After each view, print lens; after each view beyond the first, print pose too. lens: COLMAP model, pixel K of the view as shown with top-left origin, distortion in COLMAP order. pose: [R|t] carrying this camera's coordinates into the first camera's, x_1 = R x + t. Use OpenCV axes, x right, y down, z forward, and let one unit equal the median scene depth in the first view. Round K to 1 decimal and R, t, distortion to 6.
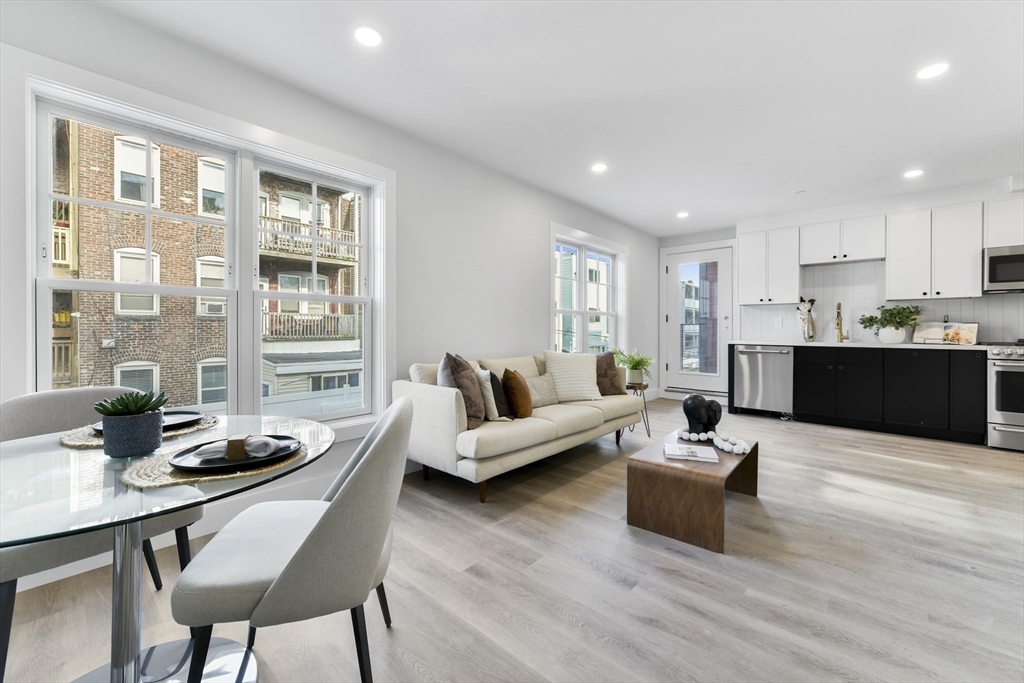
lens RADIAL K [[413.8, 0, 517.1], [0, 413.8, 330.3], [0, 0, 1]] dist [-0.000701, 0.002514]
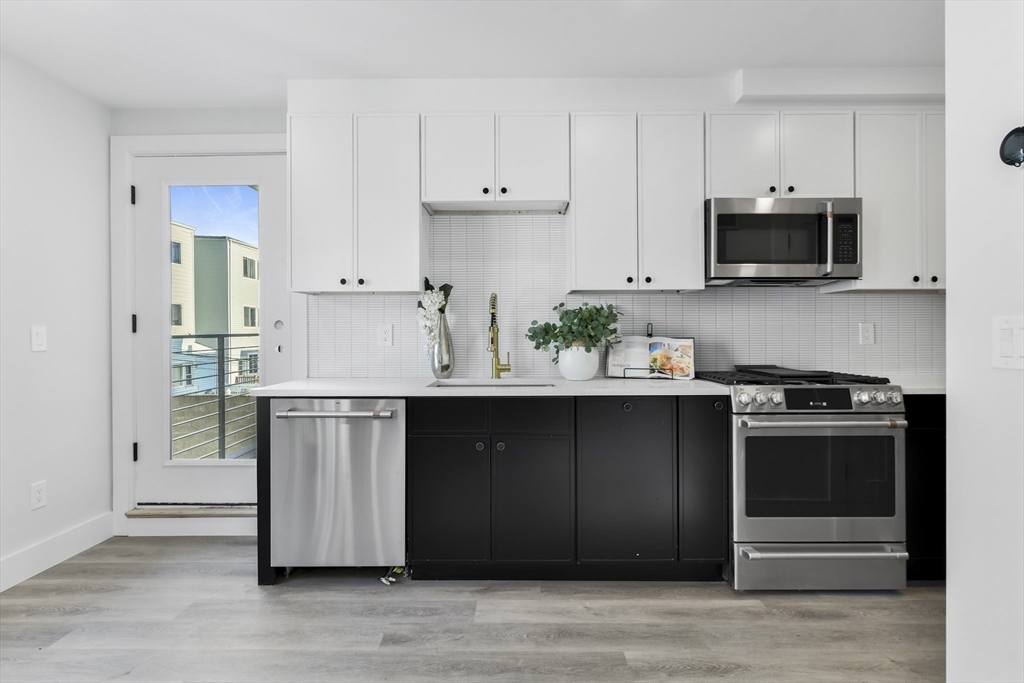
lens RADIAL K [[524.9, 0, 517.2], [0, 524.9, 330.3], [0, 0, 1]] dist [-0.003998, -0.000289]
pose [[0.748913, -0.002526, 0.662663, 0.493043], [0.008010, 0.999954, -0.005240, -0.027271], [-0.662619, 0.009232, 0.748899, 0.656176]]
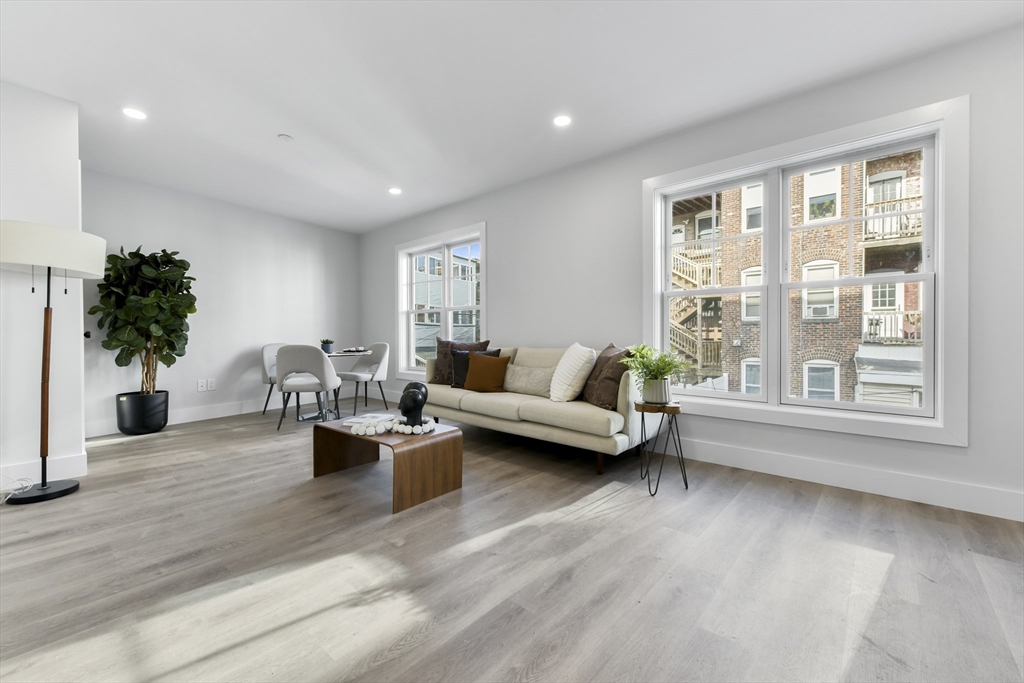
lens RADIAL K [[411.1, 0, 515.9], [0, 411.1, 338.6], [0, 0, 1]] dist [-0.000265, 0.000538]
pose [[0.006692, 0.005687, -0.999961, 0.928429], [-0.001650, 0.999983, 0.005676, 0.033206], [0.999976, 0.001612, 0.006701, 0.824527]]
